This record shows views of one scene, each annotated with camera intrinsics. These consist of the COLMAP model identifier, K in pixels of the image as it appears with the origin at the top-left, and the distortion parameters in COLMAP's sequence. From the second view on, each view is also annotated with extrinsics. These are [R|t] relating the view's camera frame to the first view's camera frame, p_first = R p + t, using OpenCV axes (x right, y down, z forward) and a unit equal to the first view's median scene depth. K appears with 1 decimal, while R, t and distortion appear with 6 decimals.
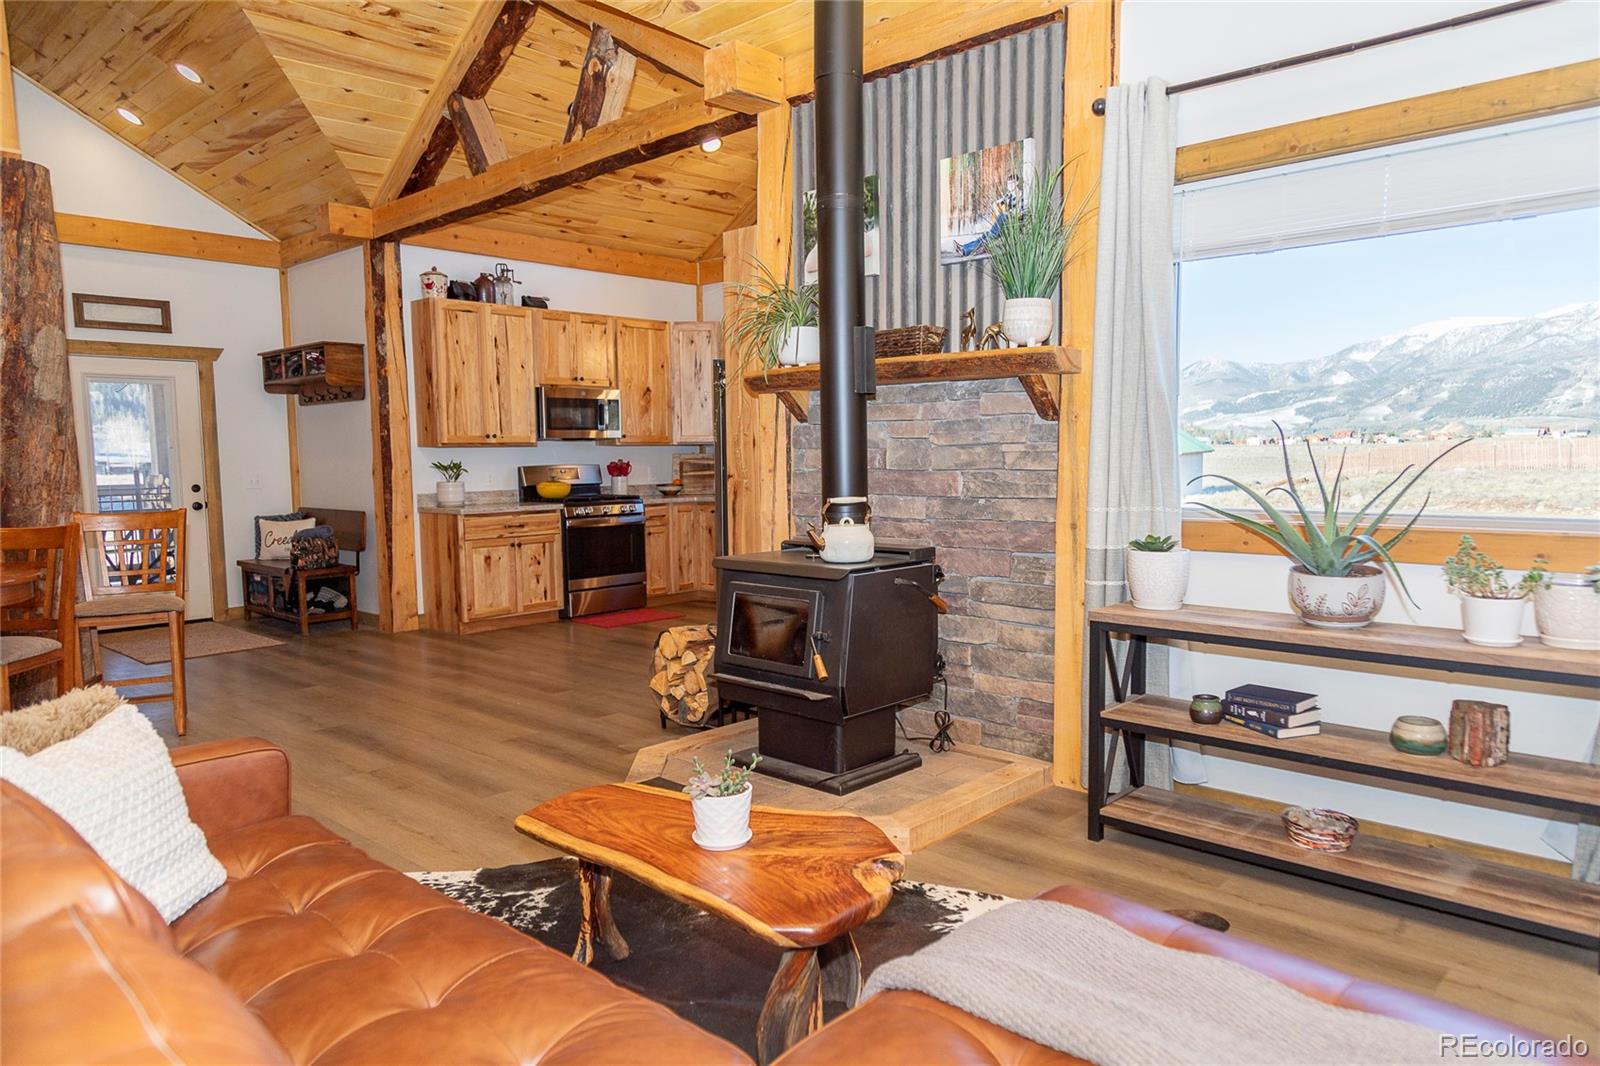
lens RADIAL K [[1048.5, 0, 815.7], [0, 1048.5, 540.3], [0, 0, 1]] dist [0.006943, 0.004824]
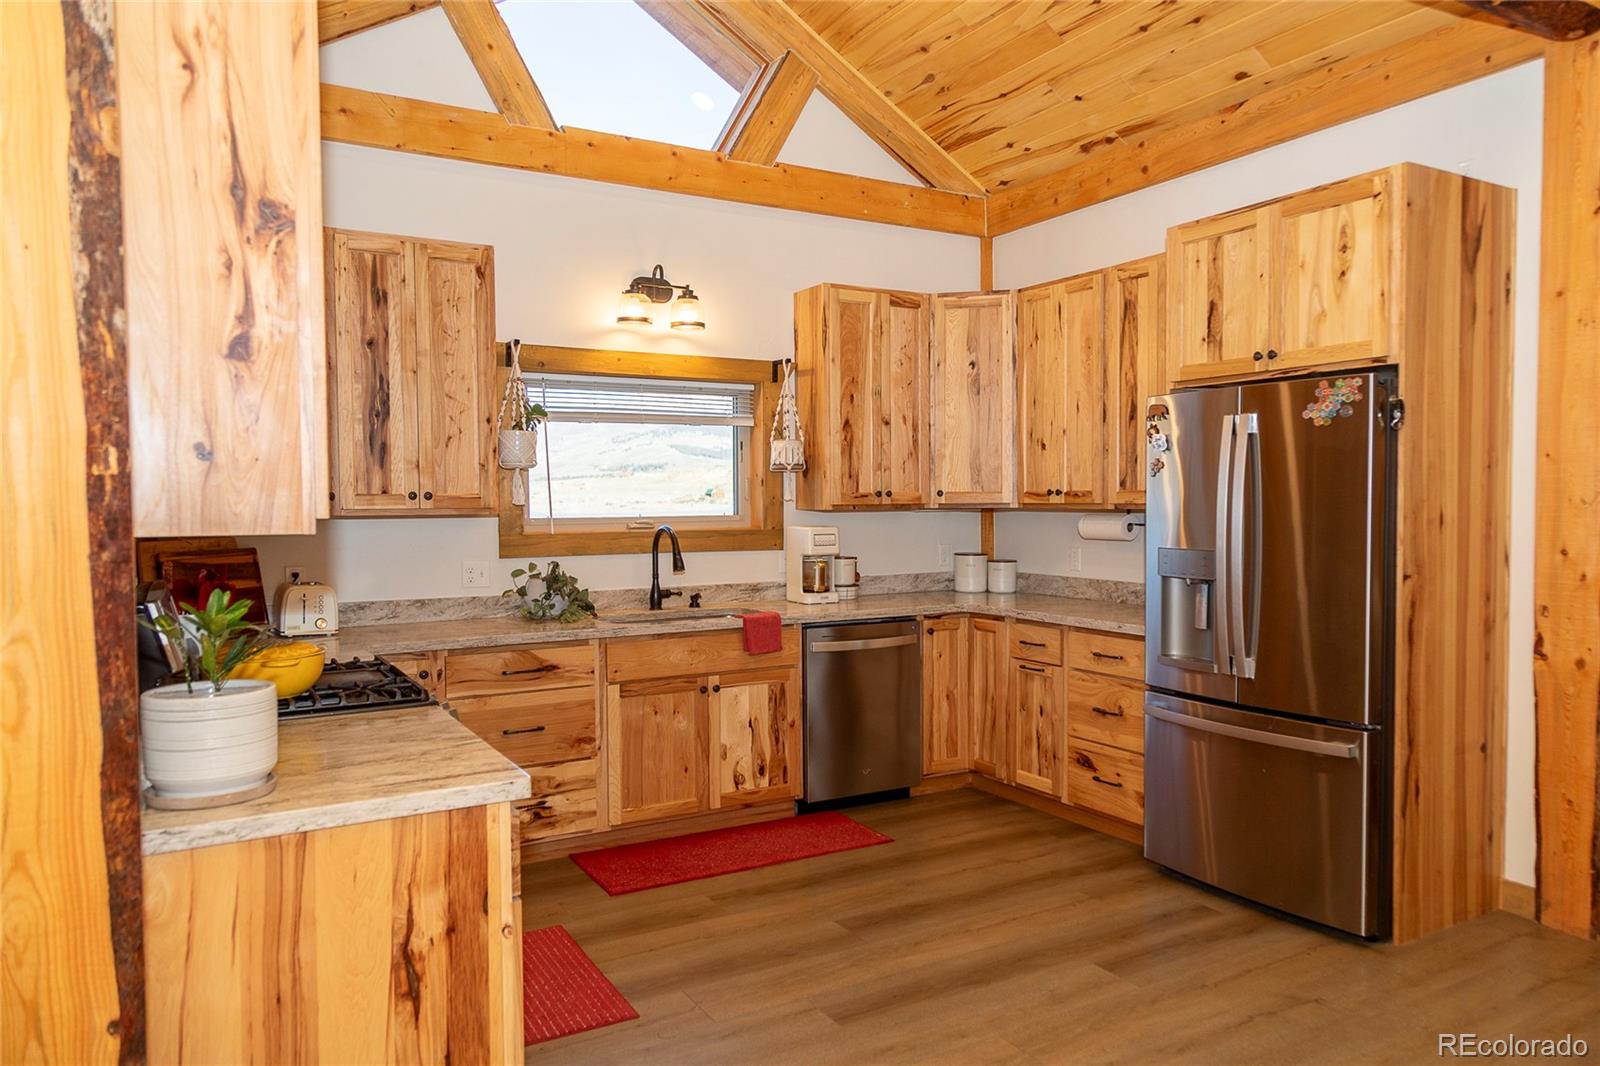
lens RADIAL K [[1101.9, 0, 835.4], [0, 1101.9, 544.3], [0, 0, 1]] dist [0.003621, 0.000649]
pose [[0.285693, -0.027201, 0.957935, -0.755772], [0.083124, 0.996533, 0.003506, -0.107026], [-0.954709, 0.078626, 0.286964, 1.121512]]
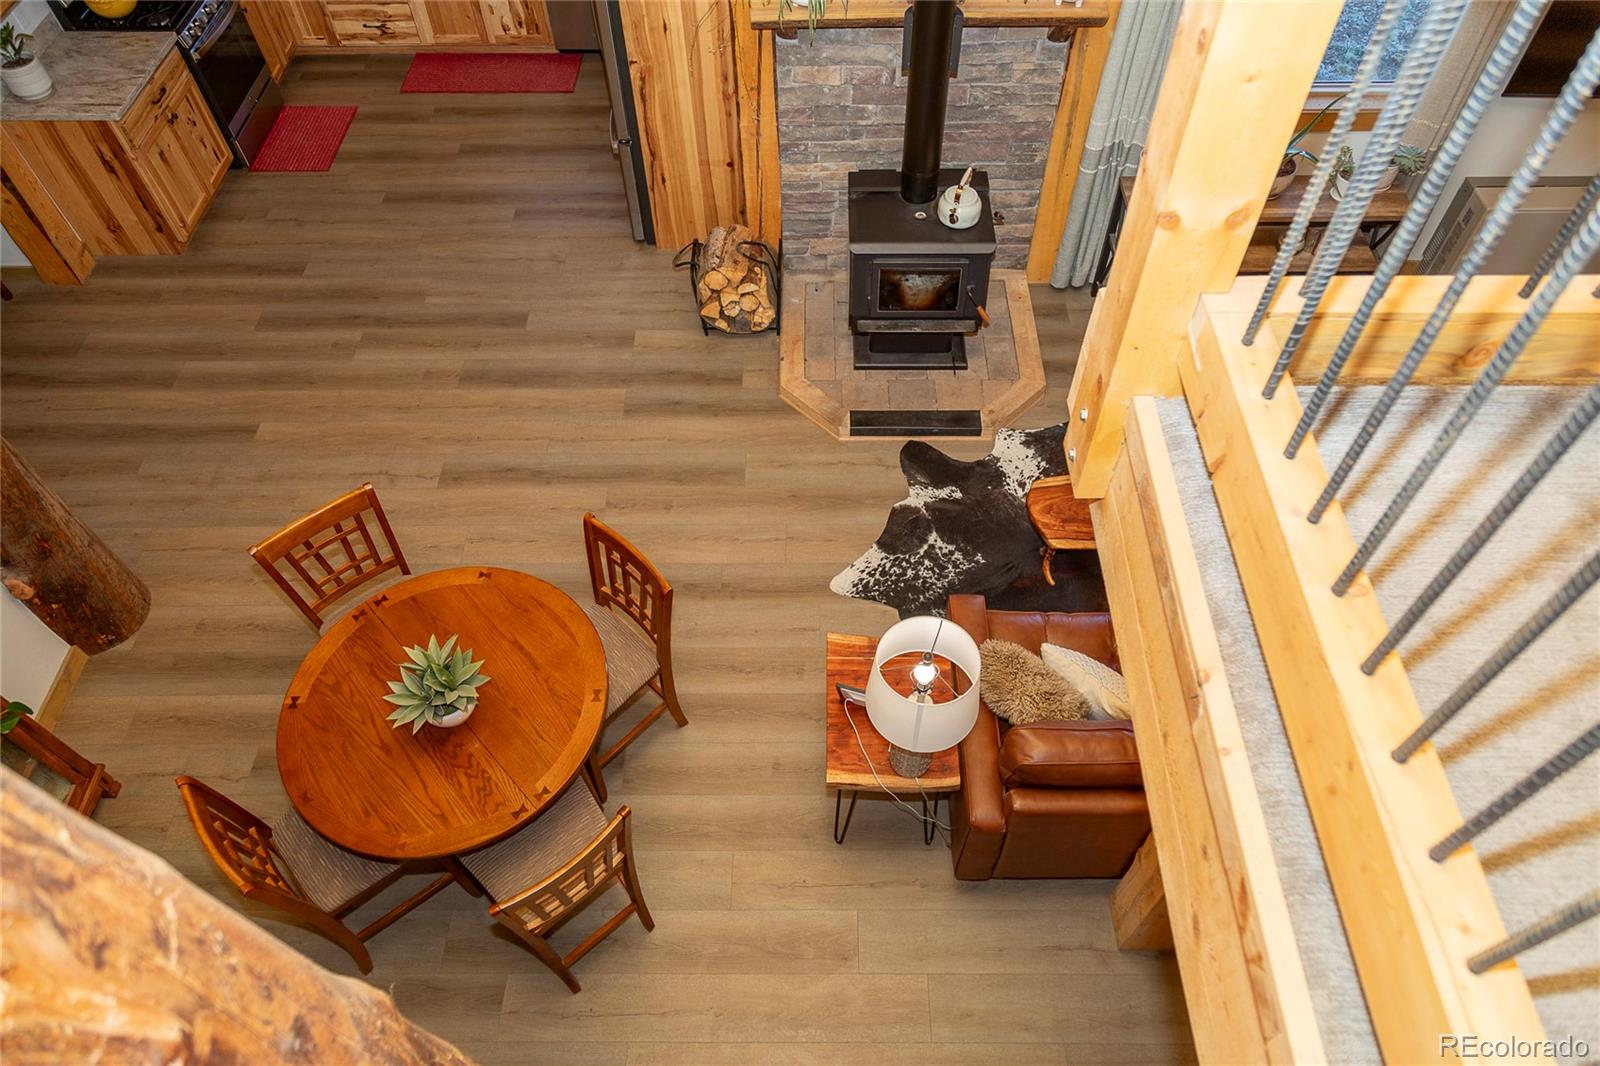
lens RADIAL K [[1048.5, 0, 815.7], [0, 1048.5, 540.3], [0, 0, 1]] dist [0.006943, 0.004824]
pose [[0.738591, -0.535604, 0.409403, -0.580243], [0.054155, 0.652460, 0.755885, -0.488312], [-0.671975, -0.536119, 0.510907, 0.166692]]
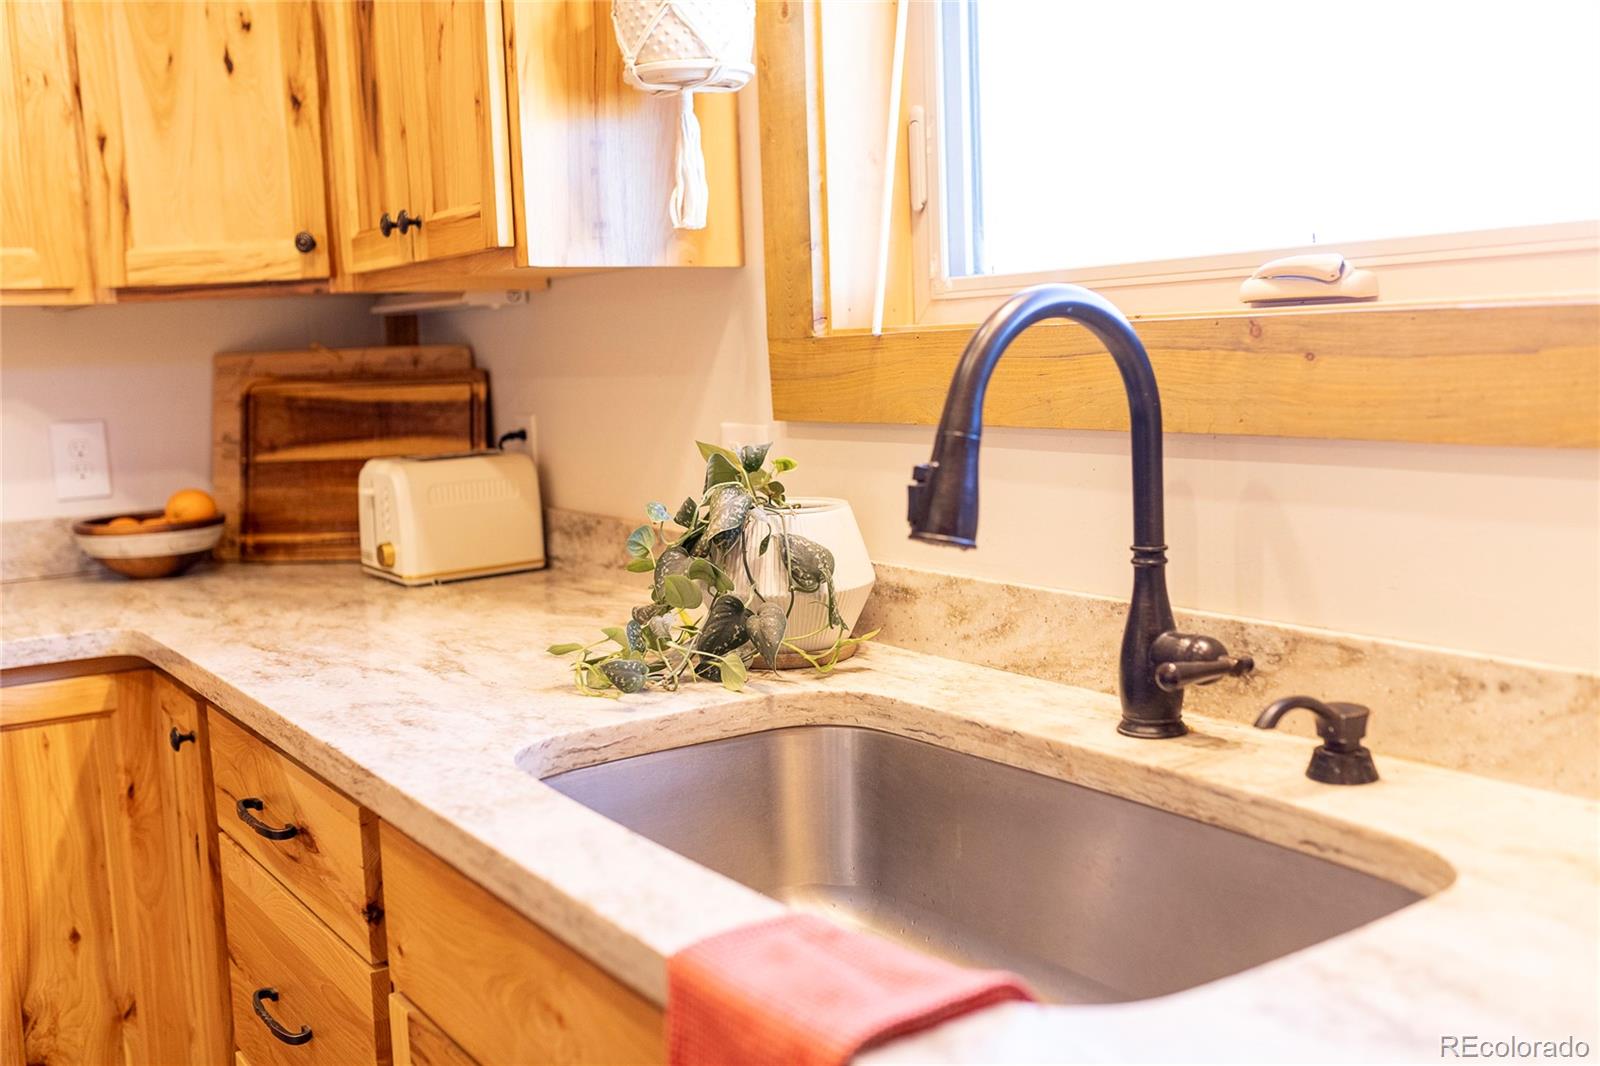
lens RADIAL K [[1572.5, 0, 800.0], [0, 1572.5, 533.0], [0, 0, 1]] dist [0.010866, 0.004283]
pose [[0.970871, 0.007702, -0.239478, 0.067797], [0.002806, 0.999049, 0.043510, -0.105444], [0.239586, -0.042915, 0.969926, 1.272900]]
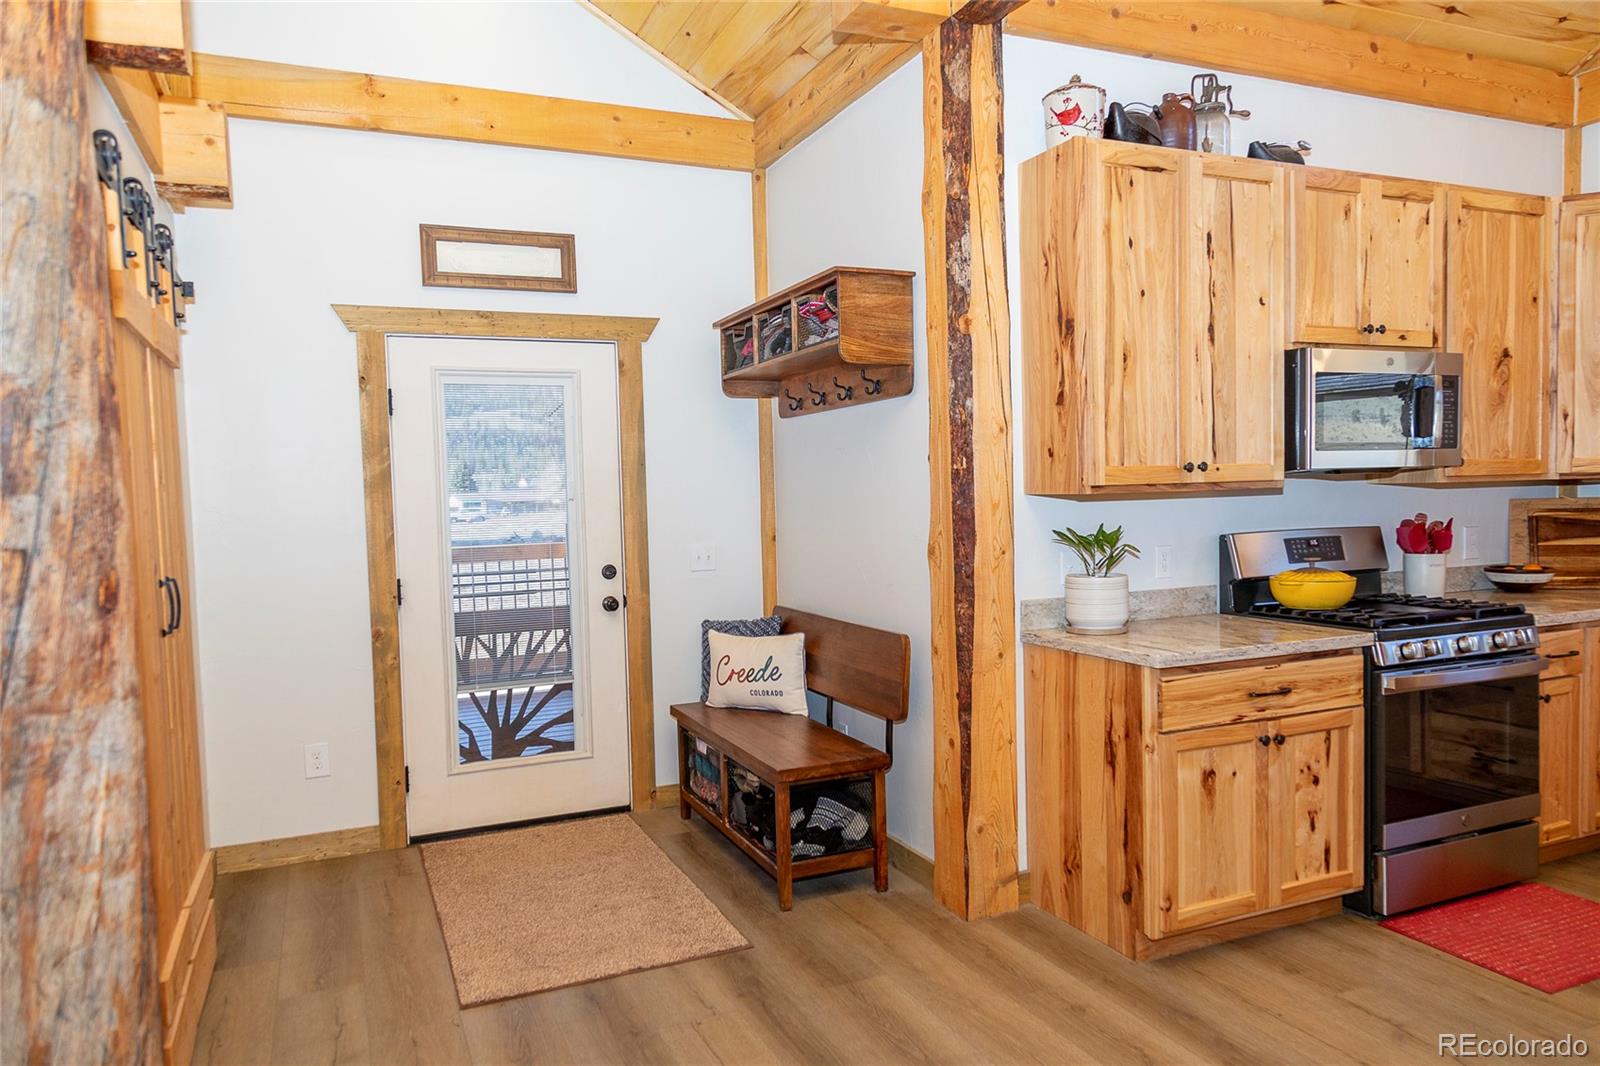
lens RADIAL K [[1068.9, 0, 802.7], [0, 1068.9, 547.4], [0, 0, 1]] dist [0.002059, 0.004000]
pose [[0.915778, 0.010766, -0.401540, -0.396347], [-0.020316, 0.999603, -0.019533, -0.078542], [0.401170, 0.026045, 0.915633, 0.770514]]
